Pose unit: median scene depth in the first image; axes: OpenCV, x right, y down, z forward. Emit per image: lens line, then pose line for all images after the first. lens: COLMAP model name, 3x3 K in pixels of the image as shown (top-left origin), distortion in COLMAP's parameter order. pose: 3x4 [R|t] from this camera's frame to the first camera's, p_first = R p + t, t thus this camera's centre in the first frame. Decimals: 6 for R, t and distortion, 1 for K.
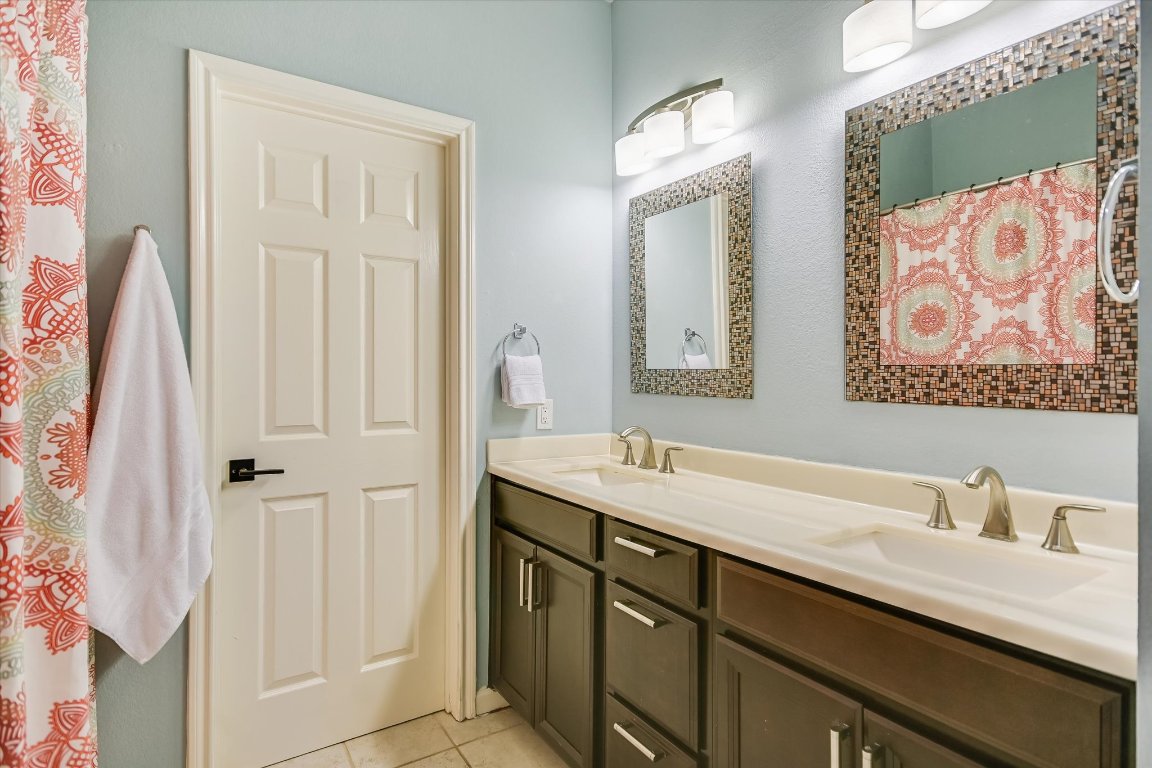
lens RADIAL K [[364.1, 0, 577.7], [0, 364.1, 377.7], [0, 0, 1]] dist [0.002268, 0.000164]
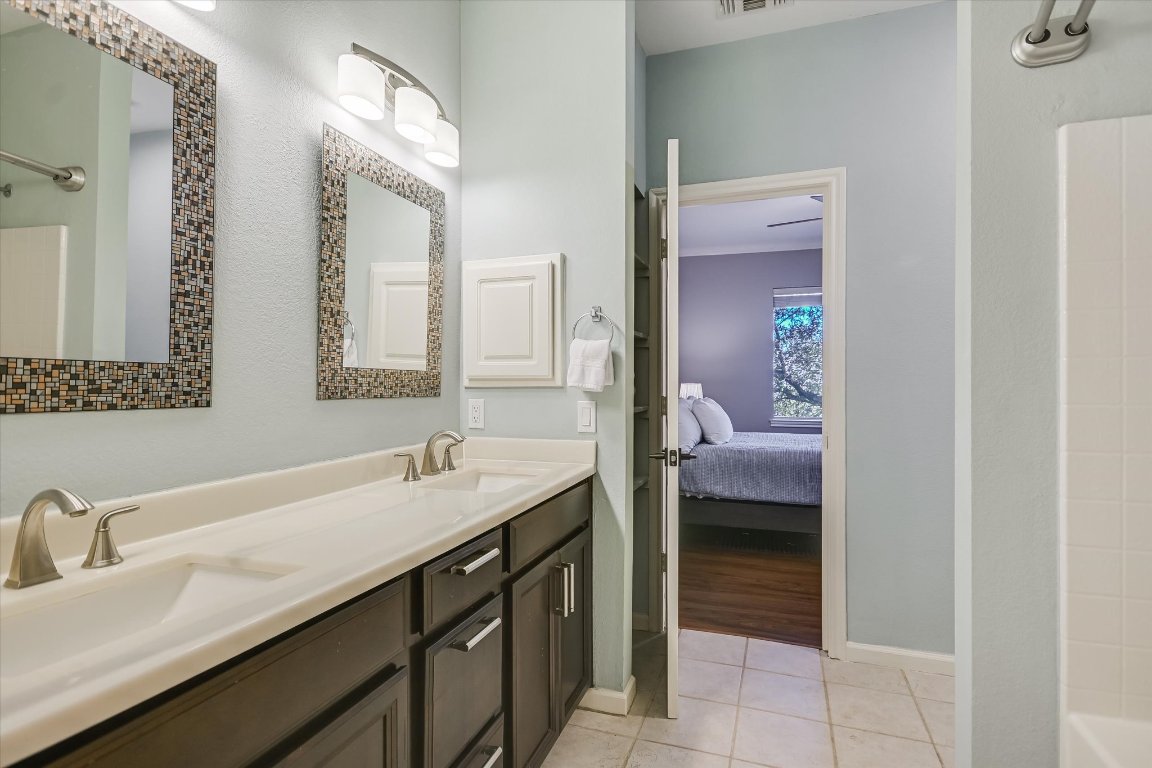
lens RADIAL K [[561.2, 0, 578.4], [0, 561.2, 382.0], [0, 0, 1]] dist [-0.000668, -0.000346]
pose [[-0.403299, -0.007947, 0.915034, -0.800961], [-0.007182, 0.999959, 0.005519, -0.001678], [-0.915040, -0.004346, -0.403339, 0.758554]]
